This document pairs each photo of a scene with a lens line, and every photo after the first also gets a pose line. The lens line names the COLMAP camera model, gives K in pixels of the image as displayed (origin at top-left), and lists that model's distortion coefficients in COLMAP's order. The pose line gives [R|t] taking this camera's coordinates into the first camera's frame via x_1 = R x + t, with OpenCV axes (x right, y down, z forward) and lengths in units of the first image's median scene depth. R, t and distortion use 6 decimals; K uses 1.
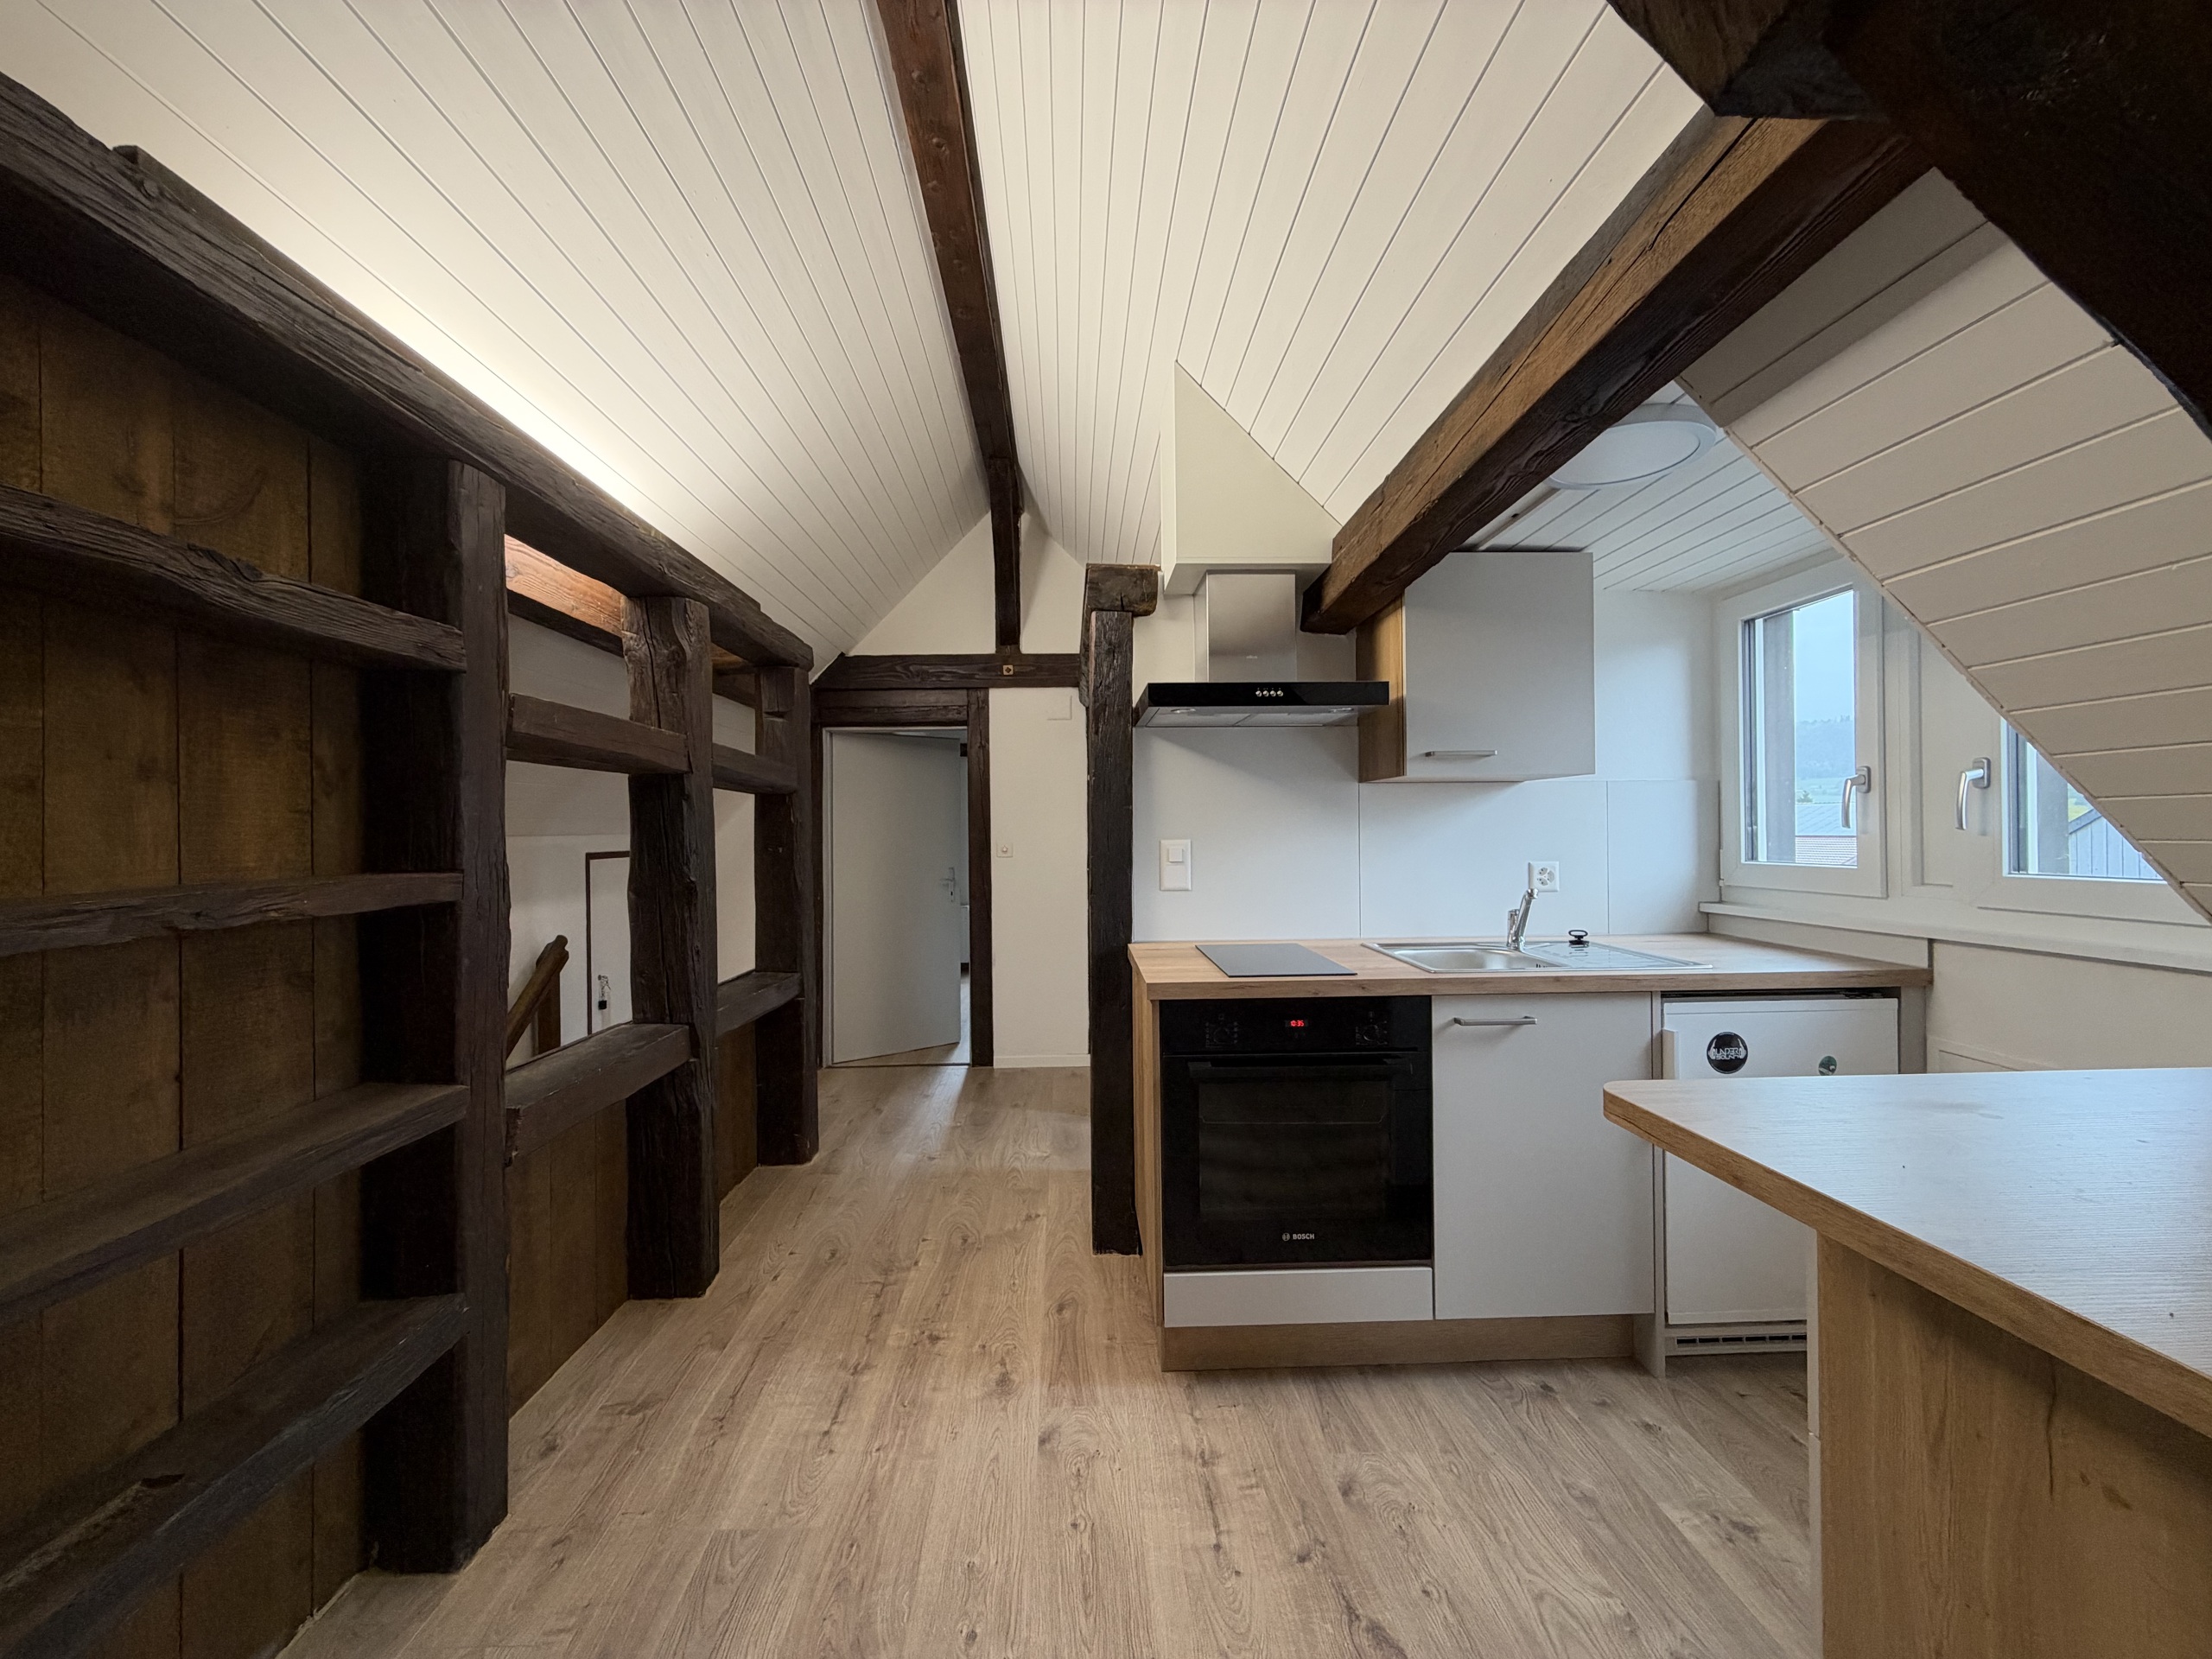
lens RADIAL K [[877.1, 0, 1096.9], [0, 877.1, 828.4], [0, 0, 1]] dist [-0.000077, 0.000256]
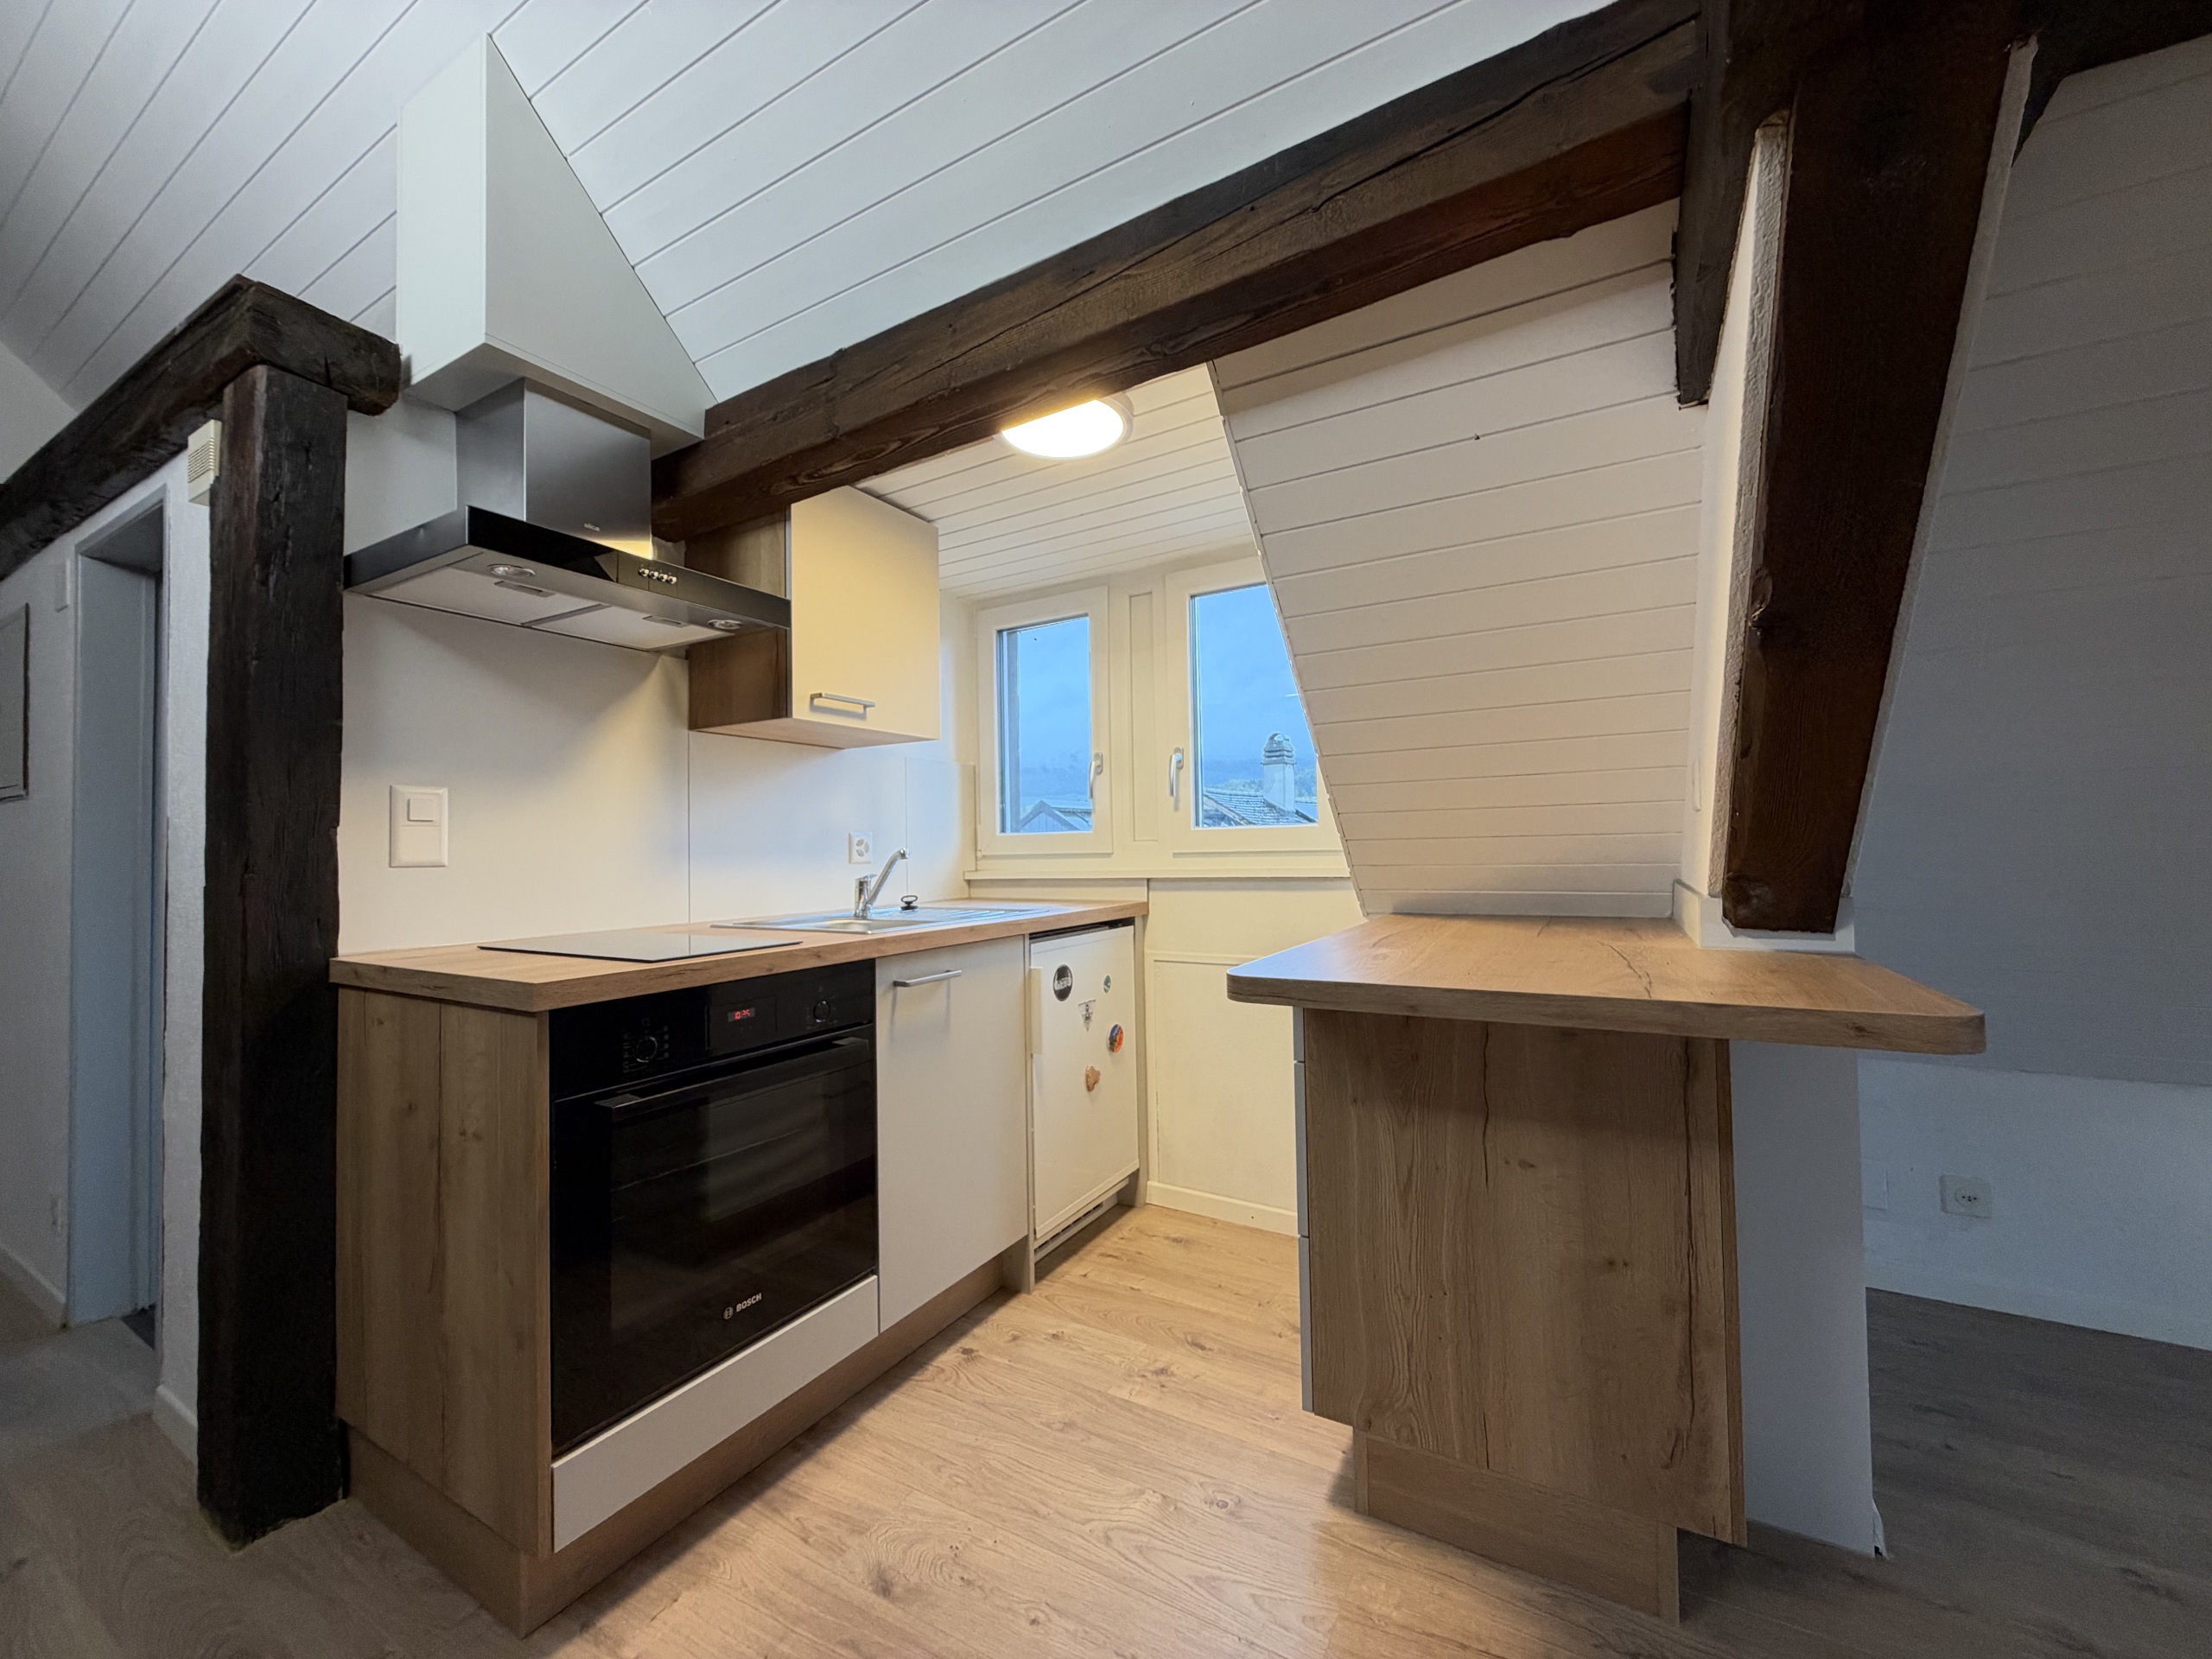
lens RADIAL K [[877.1, 0, 1096.9], [0, 877.1, 828.4], [0, 0, 1]] dist [-0.000077, 0.000256]
pose [[0.531622, 0.022866, 0.846673, -0.242772], [0.009204, 0.999421, -0.032770, 0.090857], [-0.846932, 0.025214, 0.531103, 0.343529]]
